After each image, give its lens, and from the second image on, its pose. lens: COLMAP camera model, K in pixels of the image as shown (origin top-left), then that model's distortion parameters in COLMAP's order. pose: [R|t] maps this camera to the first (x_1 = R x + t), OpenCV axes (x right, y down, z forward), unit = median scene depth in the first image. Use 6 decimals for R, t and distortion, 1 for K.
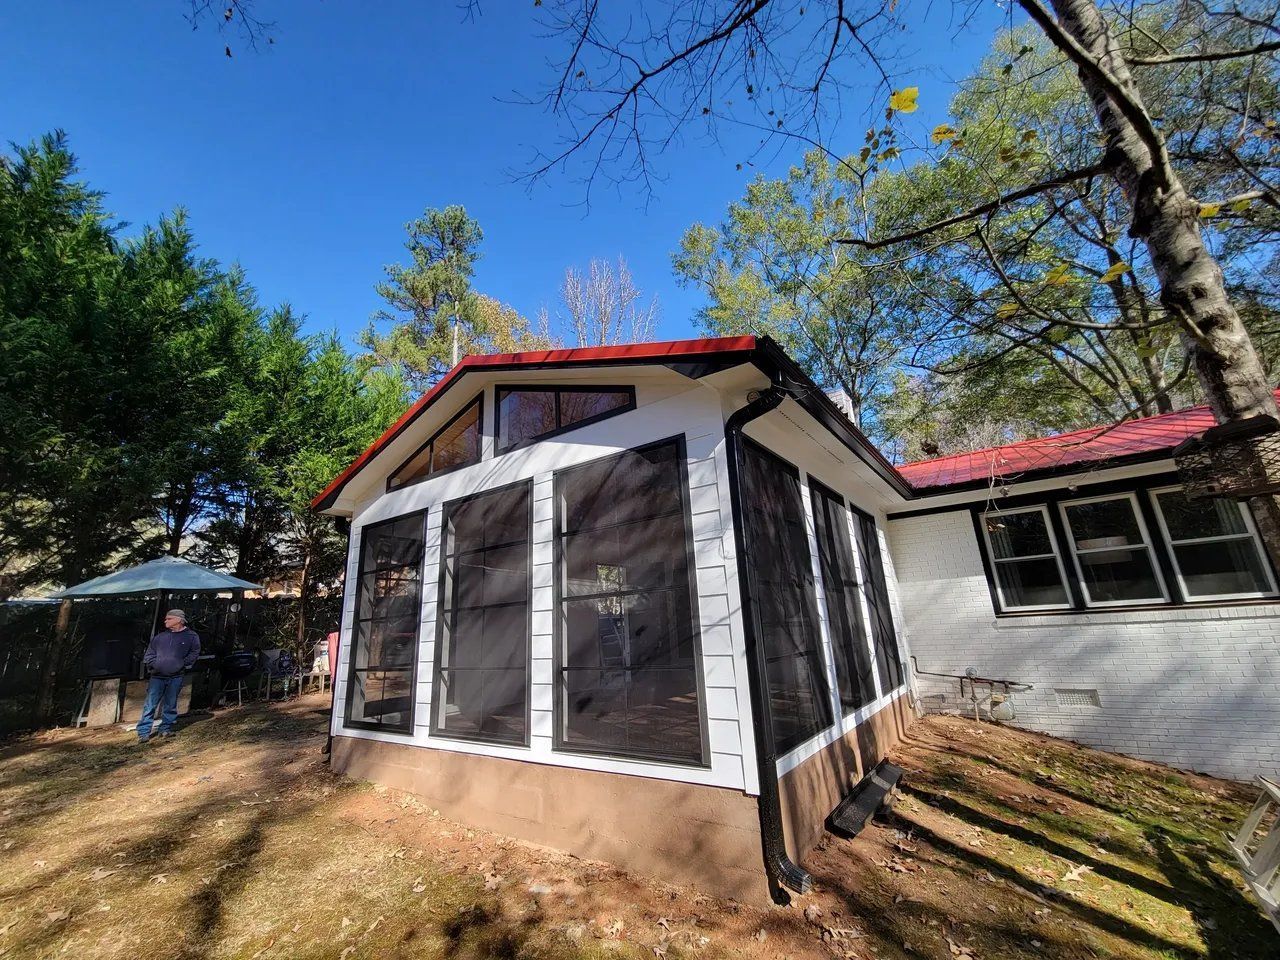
lens RADIAL K [[529.4, 0, 640.1], [0, 529.4, 466.4], [0, 0, 1]] dist [-0.000714, -0.004091]
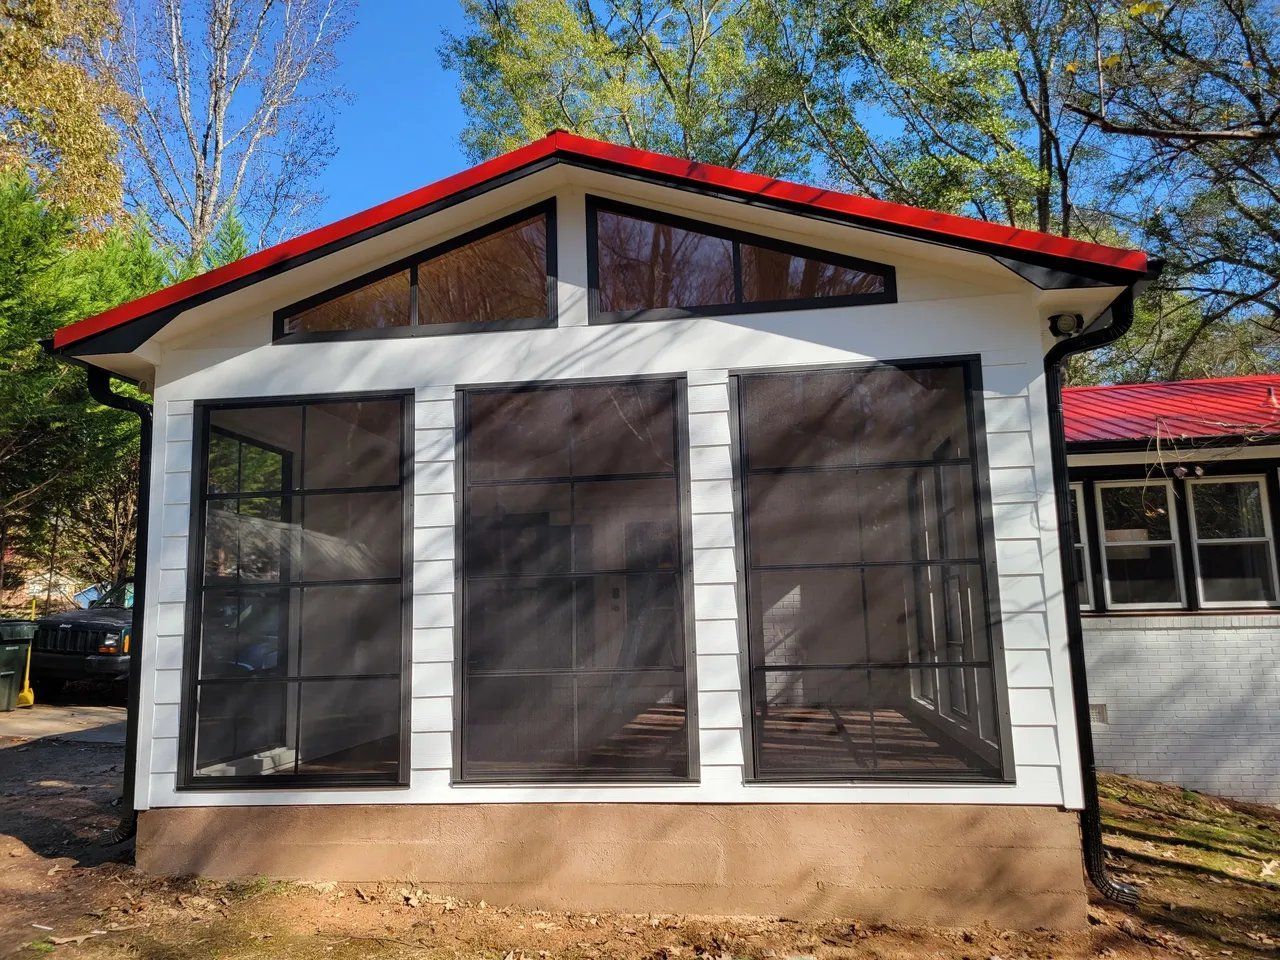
lens RADIAL K [[953.7, 0, 660.3], [0, 953.7, 471.9], [0, 0, 1]] dist [0.082121, -0.068261]
pose [[0.878224, 0.097161, 0.468276, -0.744944], [-0.157608, 0.983247, 0.091575, 0.035897], [-0.451533, -0.154227, 0.878824, 0.013020]]
